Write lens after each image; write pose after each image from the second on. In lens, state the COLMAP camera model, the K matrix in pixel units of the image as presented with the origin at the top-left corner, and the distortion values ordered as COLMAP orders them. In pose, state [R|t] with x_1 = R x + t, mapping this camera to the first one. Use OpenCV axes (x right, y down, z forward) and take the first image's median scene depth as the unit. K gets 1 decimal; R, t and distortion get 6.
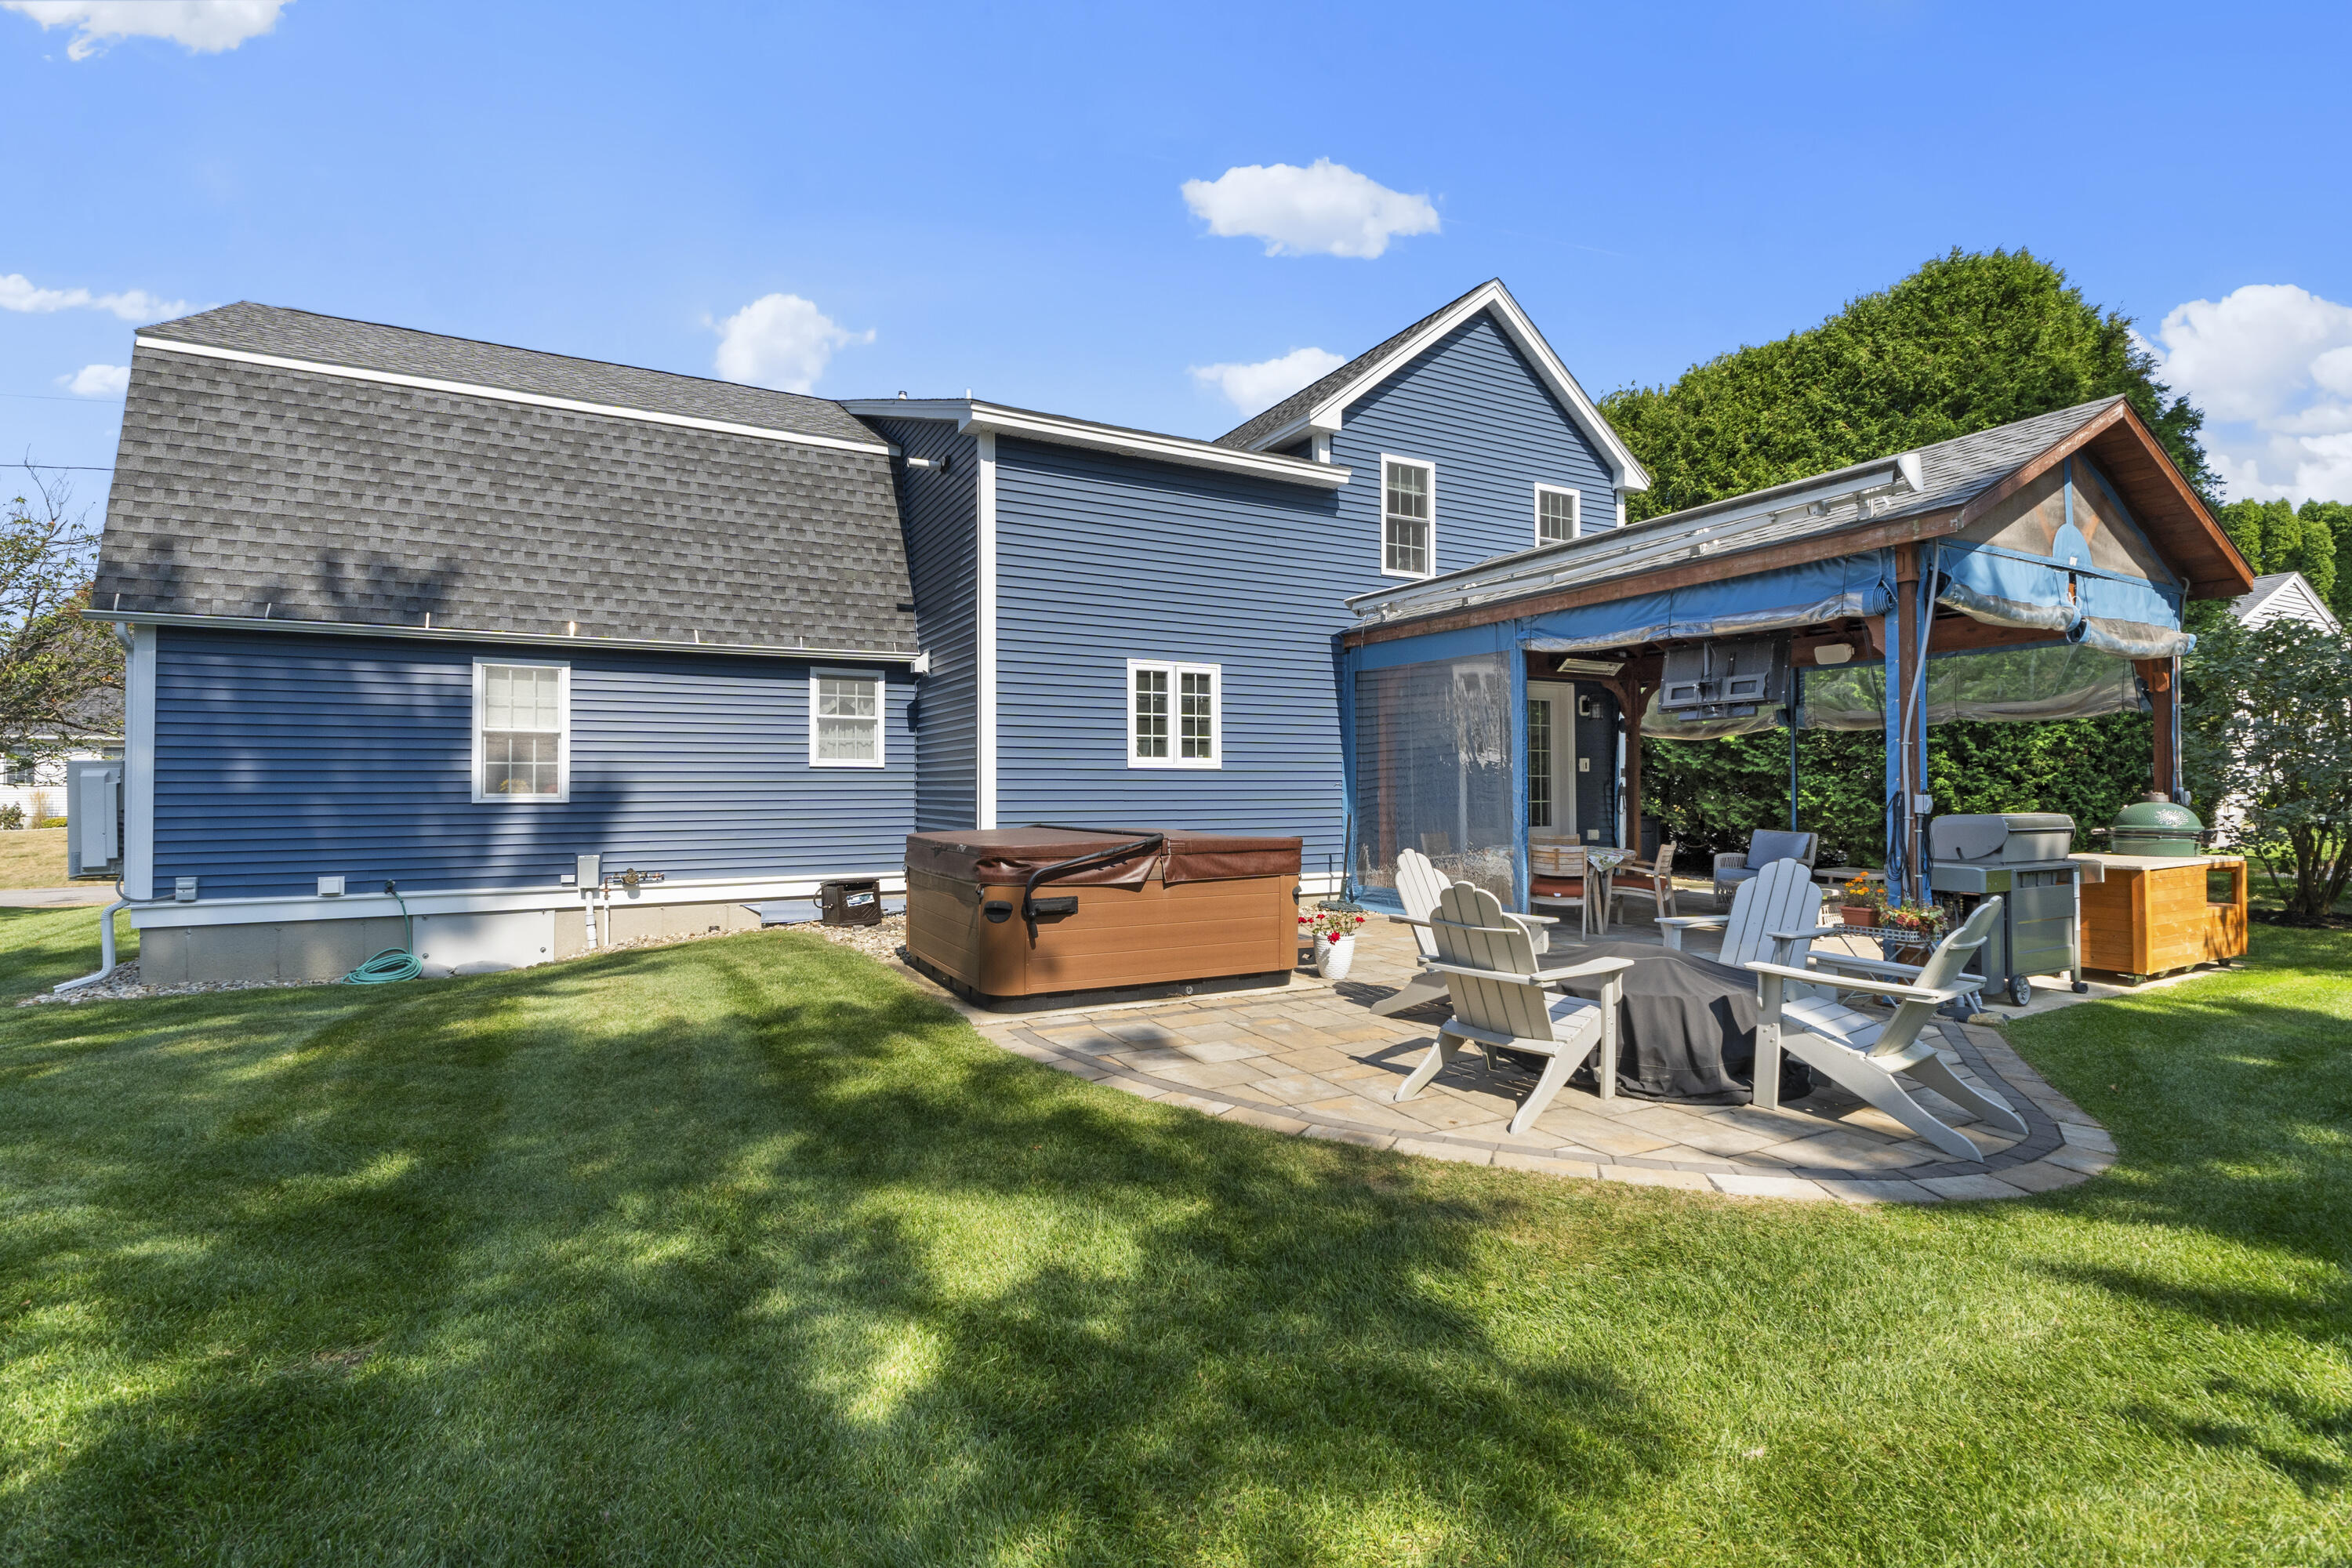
lens RADIAL K [[1048.1, 0, 1172.4], [0, 1048.1, 774.0], [0, 0, 1]] dist [-0.006912, -0.001180]
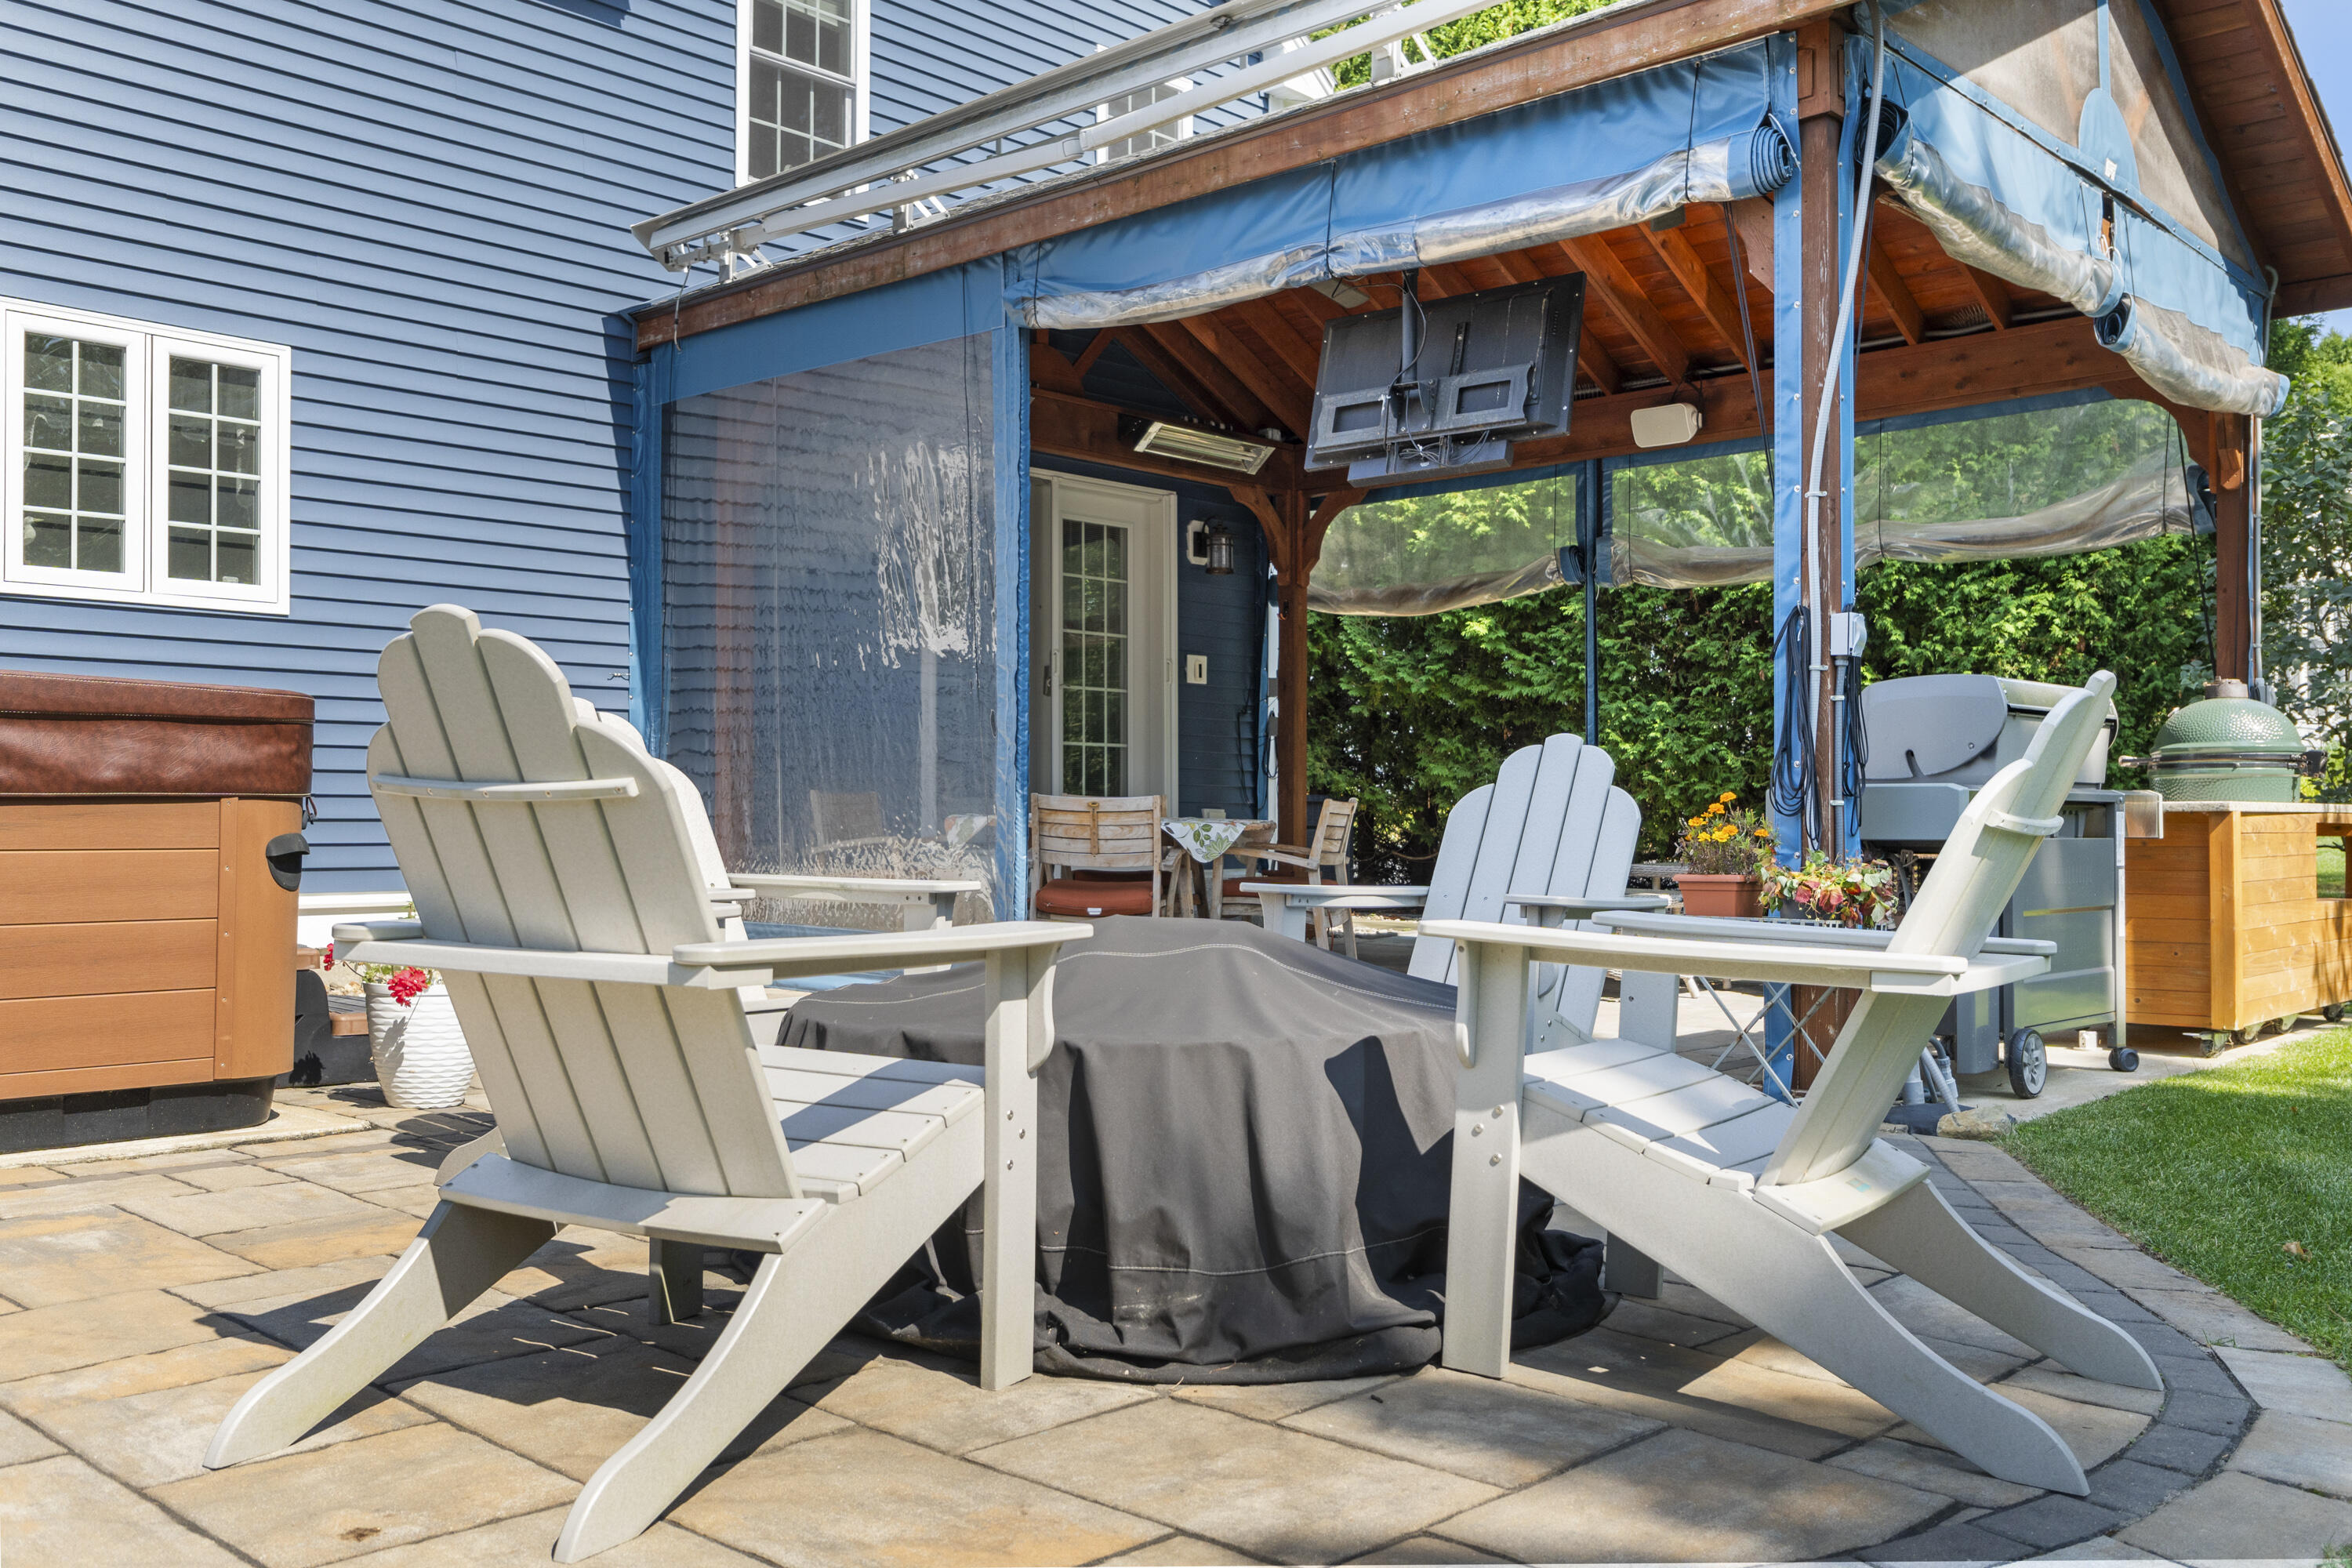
lens RADIAL K [[2019.8, 0, 1174.9], [0, 2019.8, 797.7], [0, 0, 1]] dist [-0.004646, 0.019140]
pose [[0.946440, 0.007388, 0.322796, 0.132066], [-0.007867, 0.999969, 0.000180, 0.068209], [-0.322785, -0.002710, 0.946468, 0.211026]]
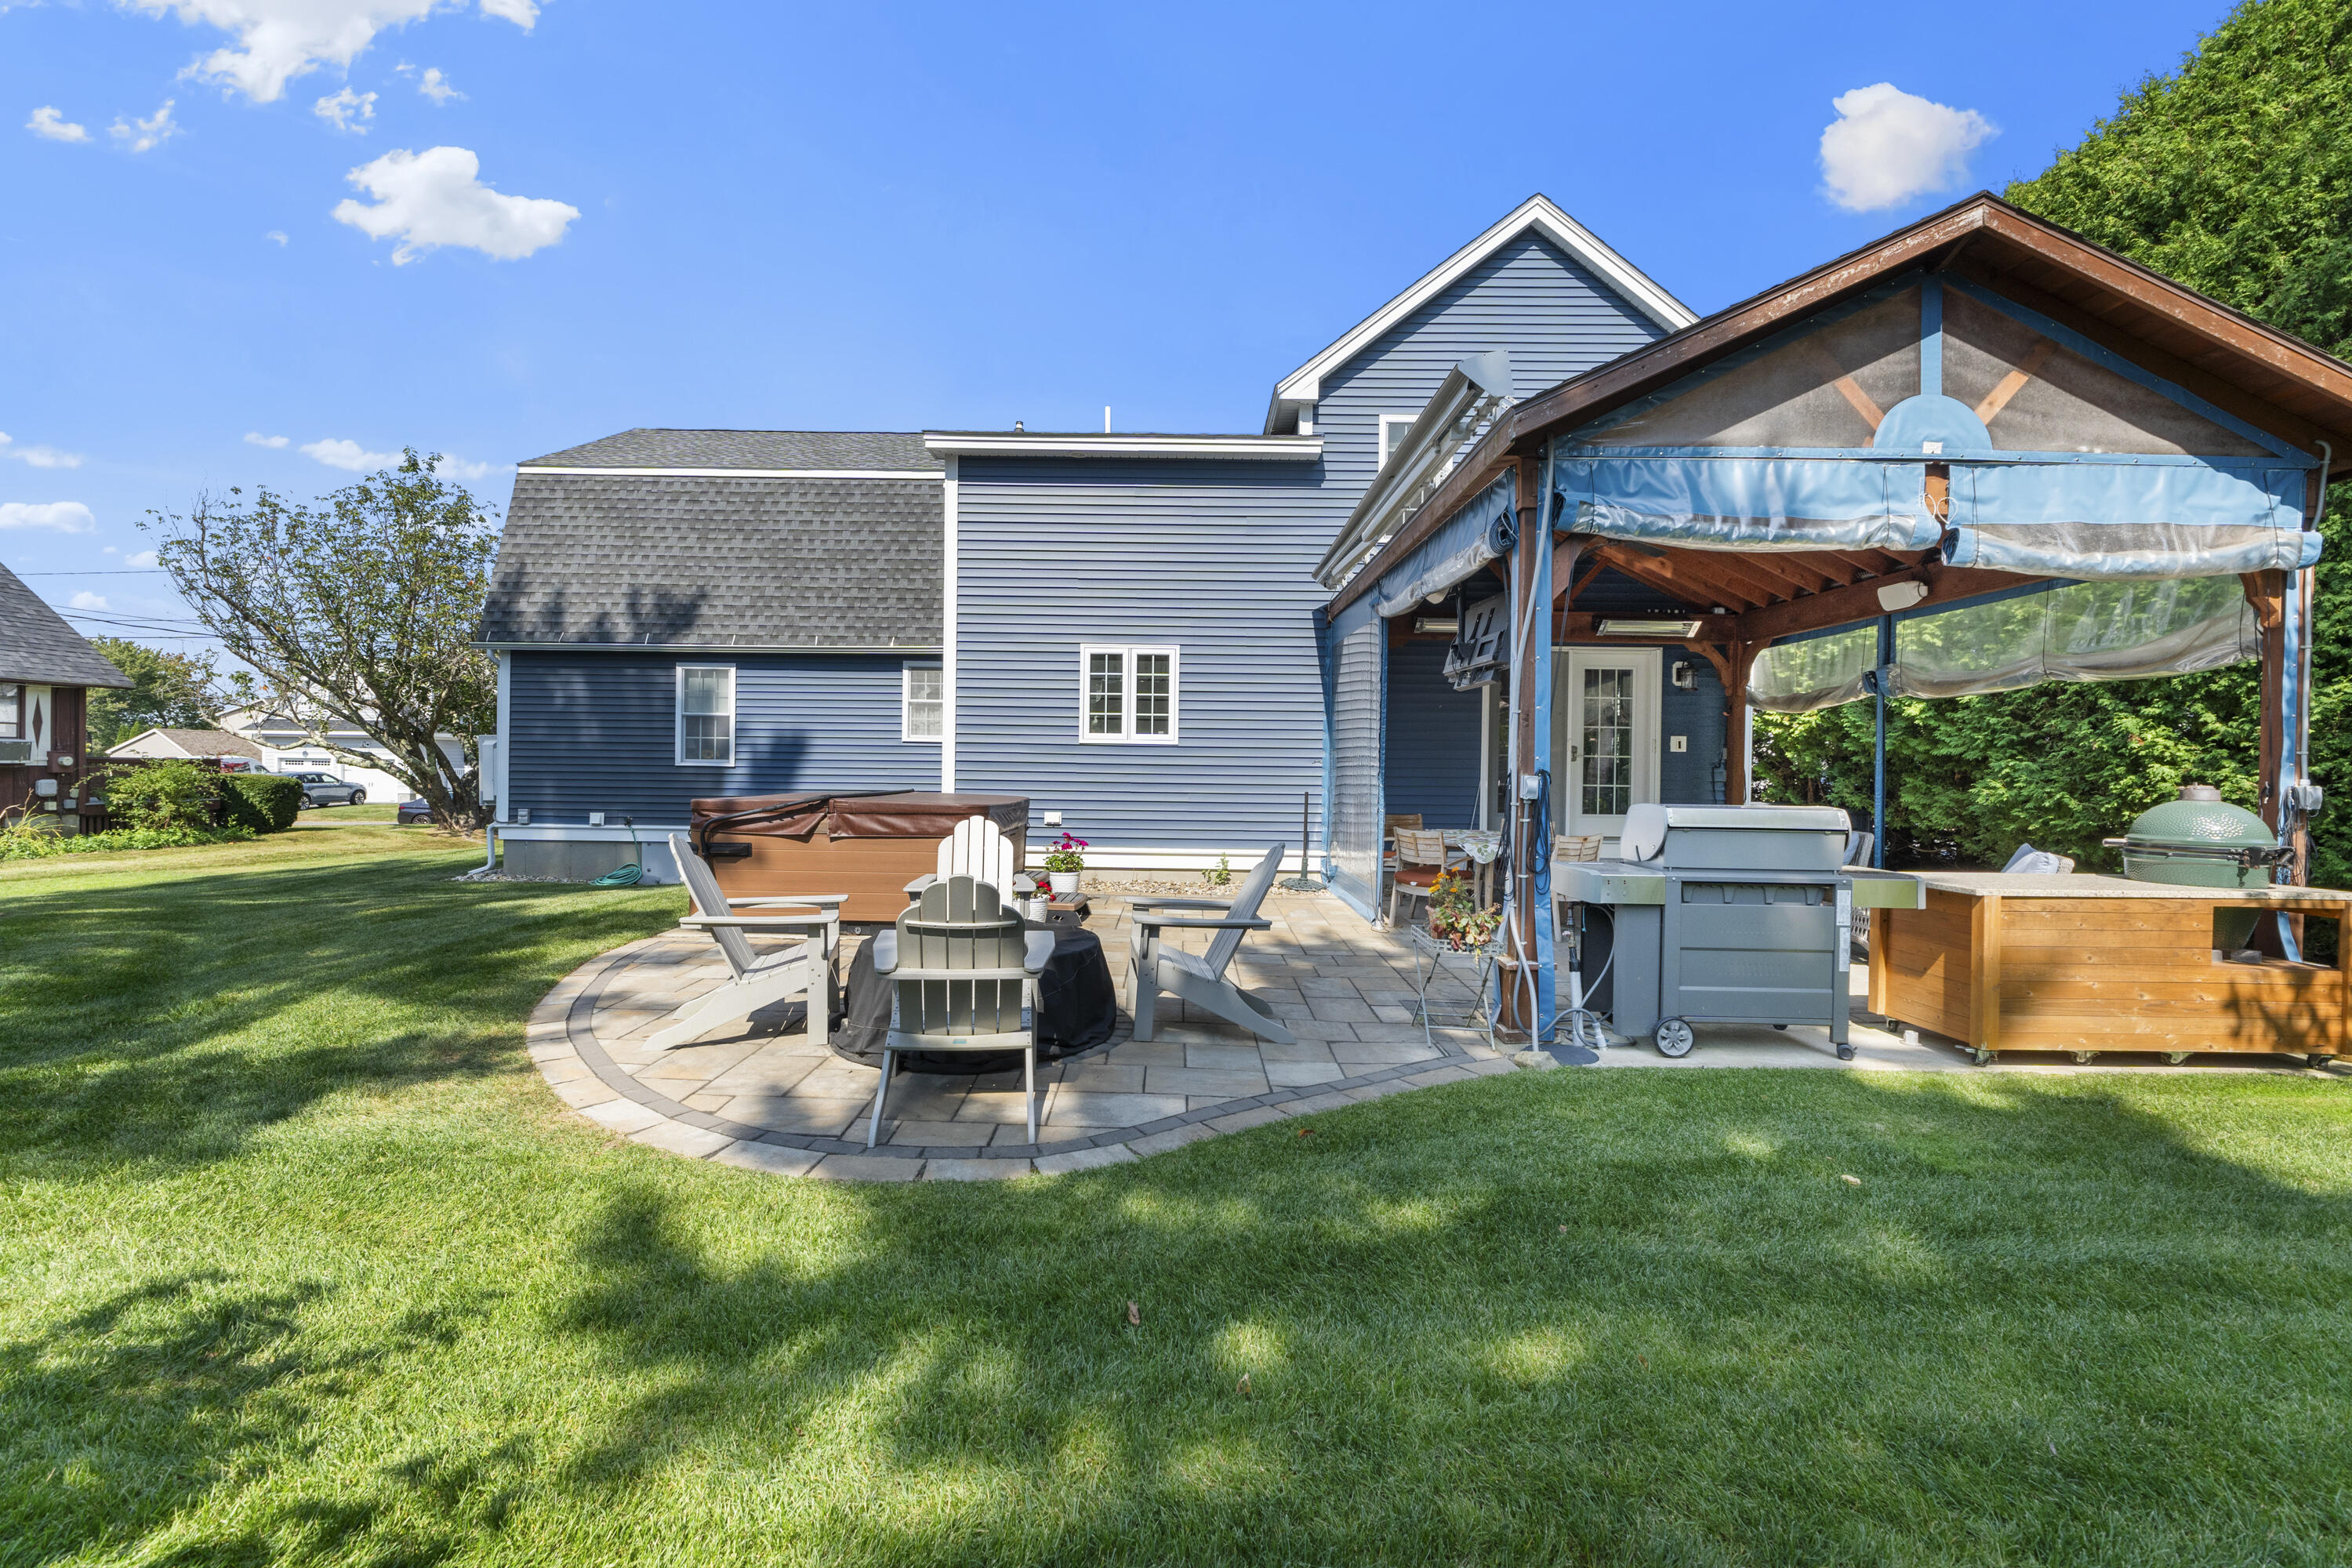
lens RADIAL K [[994.7, 0, 1170.8], [0, 994.7, 776.4], [0, 0, 1]] dist [-0.008278, 0.000108]
pose [[0.877789, 0.020522, -0.478608, 0.588670], [-0.010067, 0.999652, 0.024400, 0.003014], [0.478942, -0.016599, 0.877689, 0.137760]]
